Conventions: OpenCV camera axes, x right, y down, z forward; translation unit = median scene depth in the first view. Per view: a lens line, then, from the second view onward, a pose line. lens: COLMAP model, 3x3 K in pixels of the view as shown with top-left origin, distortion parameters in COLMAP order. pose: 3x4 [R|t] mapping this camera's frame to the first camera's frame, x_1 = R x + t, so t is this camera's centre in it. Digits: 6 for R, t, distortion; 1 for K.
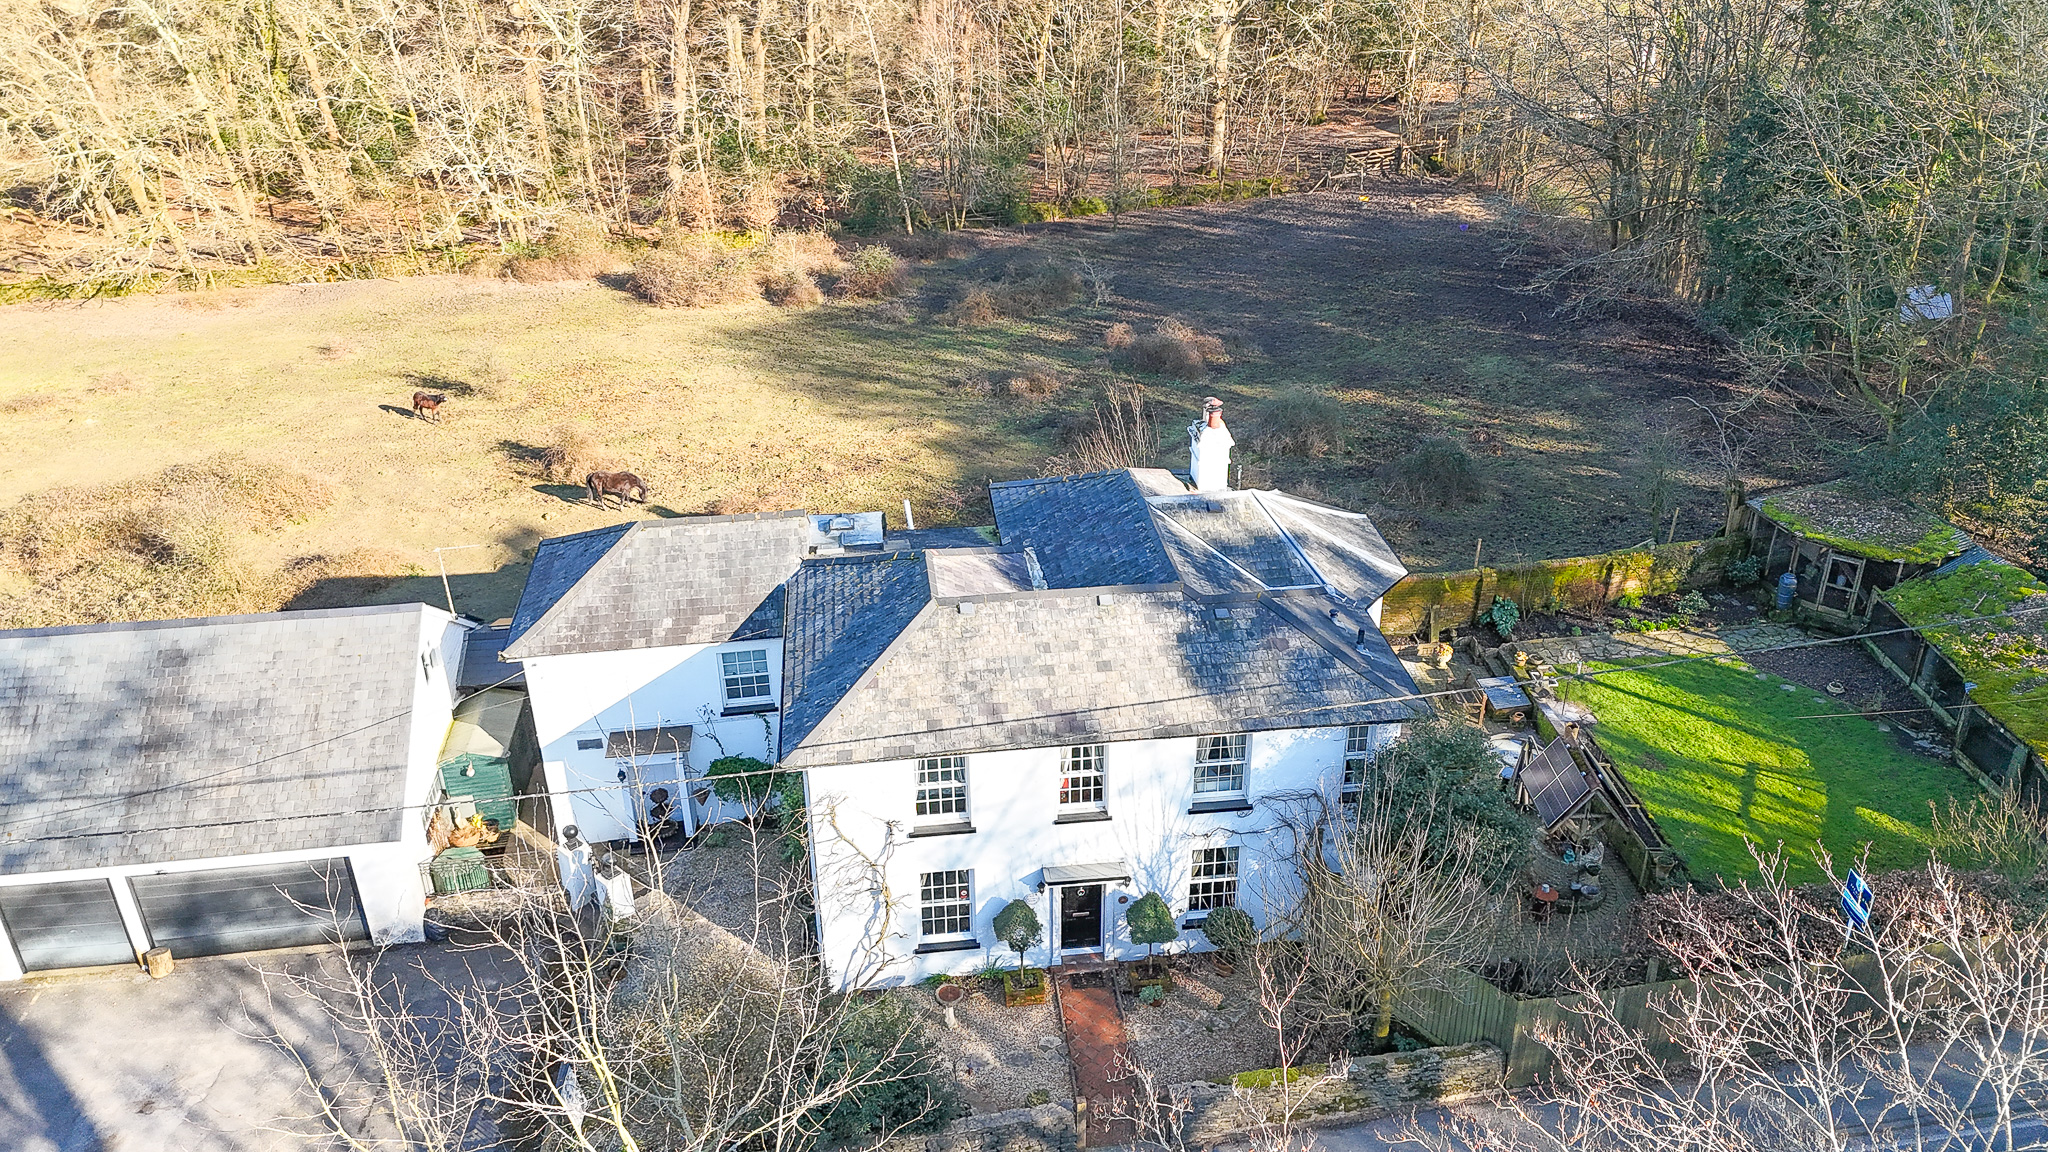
lens RADIAL K [[1501.0, 0, 1024.0], [0, 1501.0, 576.0], [0, 0, 1]] dist [0.005228, 0.003538]
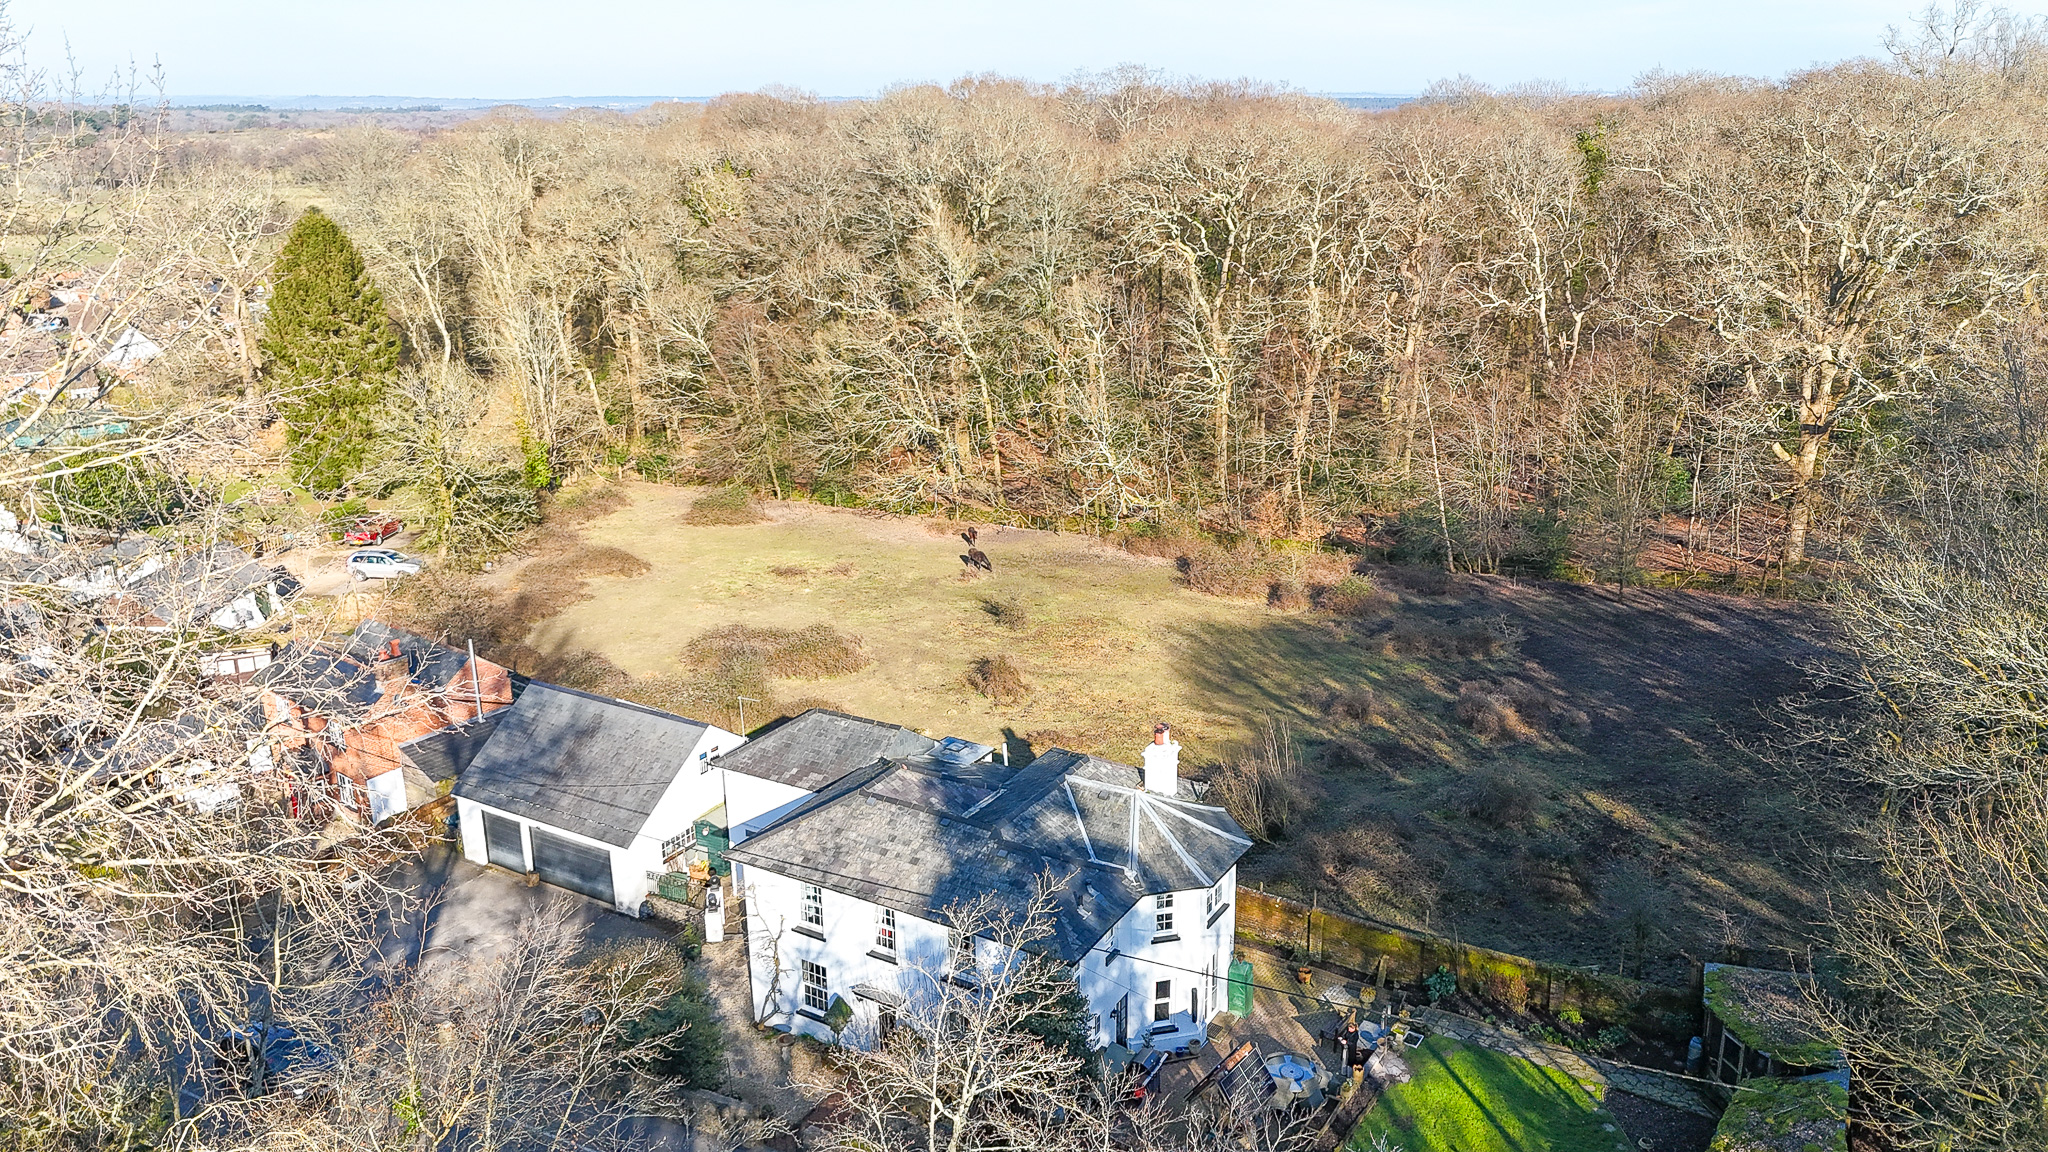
lens RADIAL K [[1501.0, 0, 1024.0], [0, 1501.0, 576.0], [0, 0, 1]] dist [0.005228, 0.003538]
pose [[0.787240, 0.186517, -0.587762, 0.850225], [-0.287463, 0.954257, -0.082205, -0.104945], [0.545544, 0.233675, 0.804847, -0.189086]]
